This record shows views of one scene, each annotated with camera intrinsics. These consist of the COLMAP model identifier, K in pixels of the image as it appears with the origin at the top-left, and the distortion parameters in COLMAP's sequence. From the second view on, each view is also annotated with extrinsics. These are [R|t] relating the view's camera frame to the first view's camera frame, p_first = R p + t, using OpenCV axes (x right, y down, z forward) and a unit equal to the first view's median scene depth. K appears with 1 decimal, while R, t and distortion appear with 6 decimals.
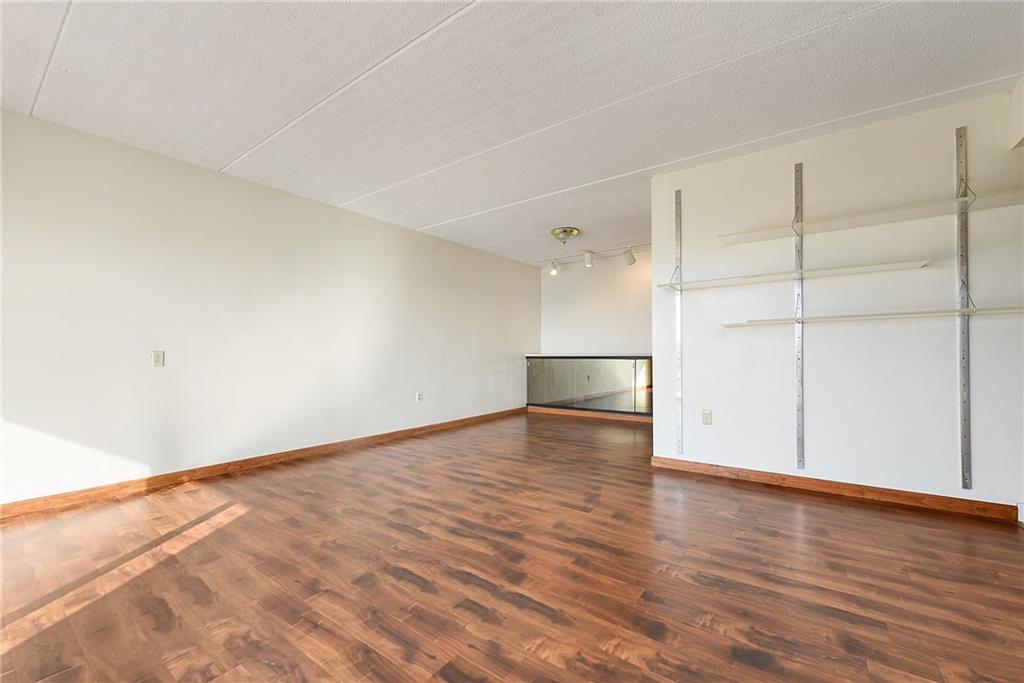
lens RADIAL K [[408.8, 0, 510.8], [0, 408.8, 348.2], [0, 0, 1]] dist [0.001843, -0.007913]
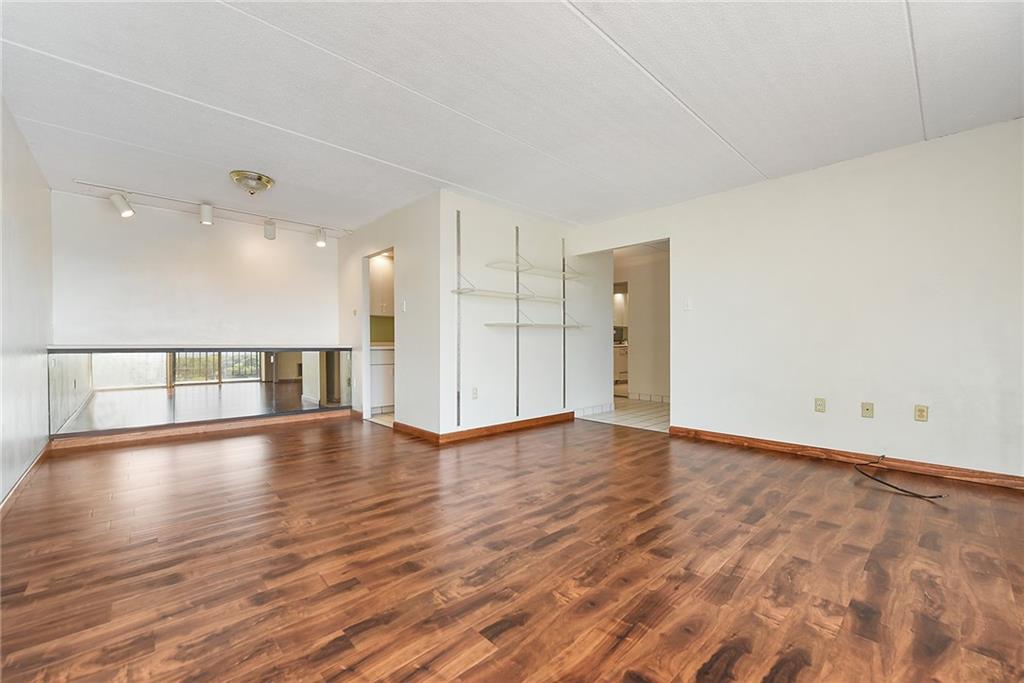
lens RADIAL K [[408.8, 0, 510.8], [0, 408.8, 348.2], [0, 0, 1]] dist [0.001843, -0.007913]
pose [[0.203500, -0.004997, 0.979062, -1.102406], [-0.016180, 0.999833, 0.008466, 0.014404], [-0.978941, -0.017564, 0.203385, 0.868171]]
